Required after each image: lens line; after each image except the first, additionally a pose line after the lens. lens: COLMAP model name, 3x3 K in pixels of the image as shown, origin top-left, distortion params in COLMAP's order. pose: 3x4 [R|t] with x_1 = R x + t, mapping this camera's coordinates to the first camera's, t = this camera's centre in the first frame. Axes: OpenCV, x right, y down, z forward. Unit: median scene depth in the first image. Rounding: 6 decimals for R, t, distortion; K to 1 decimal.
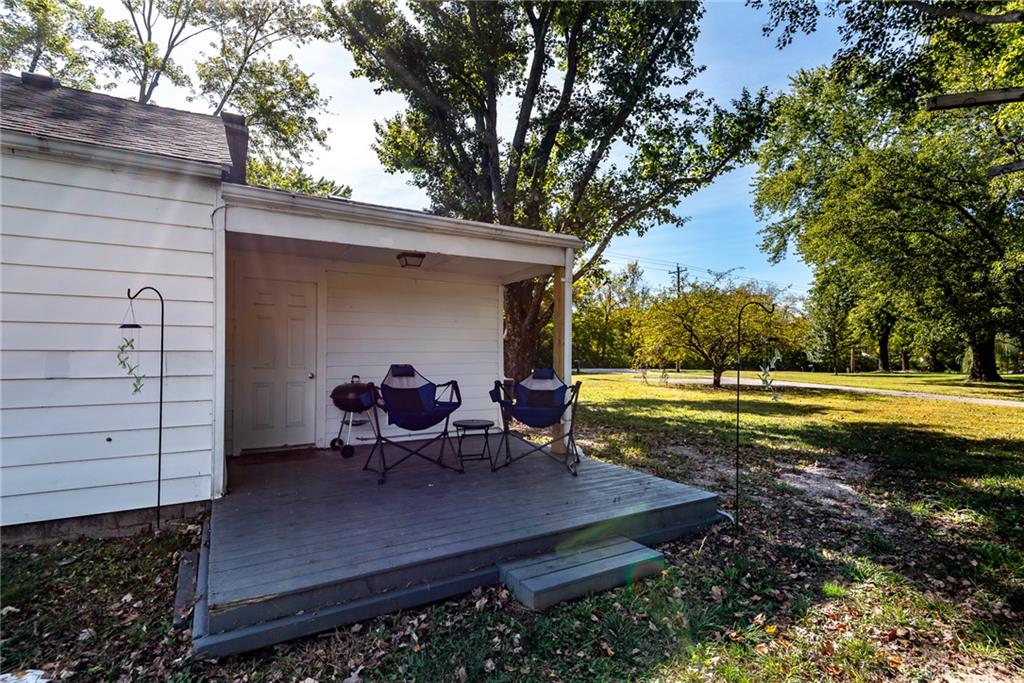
lens RADIAL K [[482.3, 0, 511.3], [0, 482.3, 357.1], [0, 0, 1]] dist [-0.001769, -0.000865]
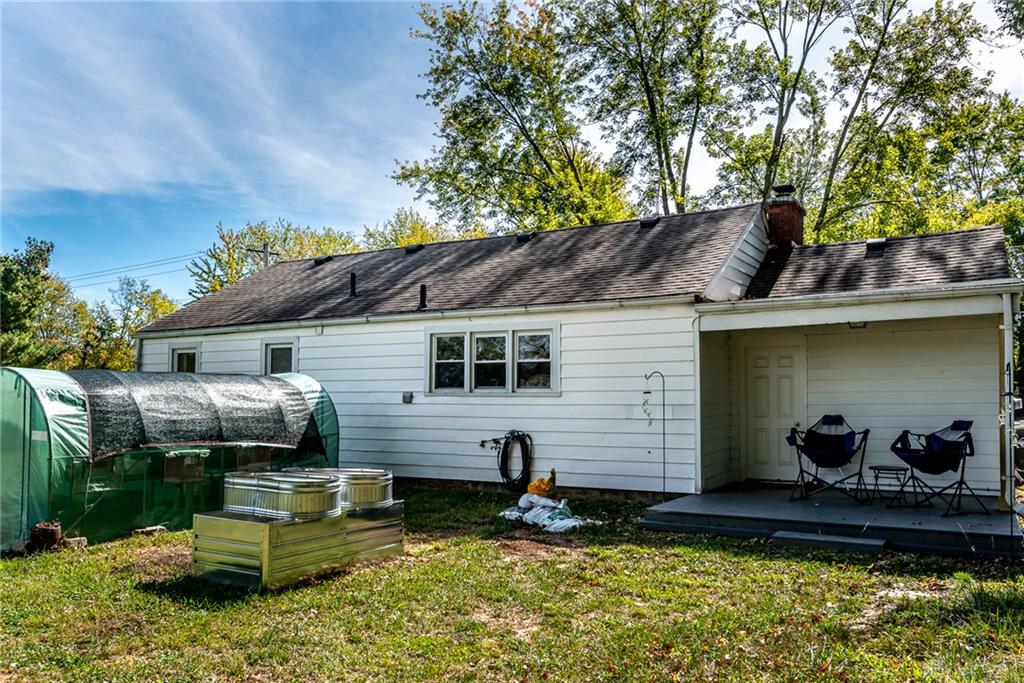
lens RADIAL K [[802.2, 0, 512.0], [0, 802.2, 341.5], [0, 0, 1]] dist [-0.002206, -0.001282]
pose [[0.493360, -0.070792, -0.866939, 1.001186], [-0.002002, 0.996588, -0.082518, -0.000191], [0.869823, 0.042447, 0.491535, -0.613796]]
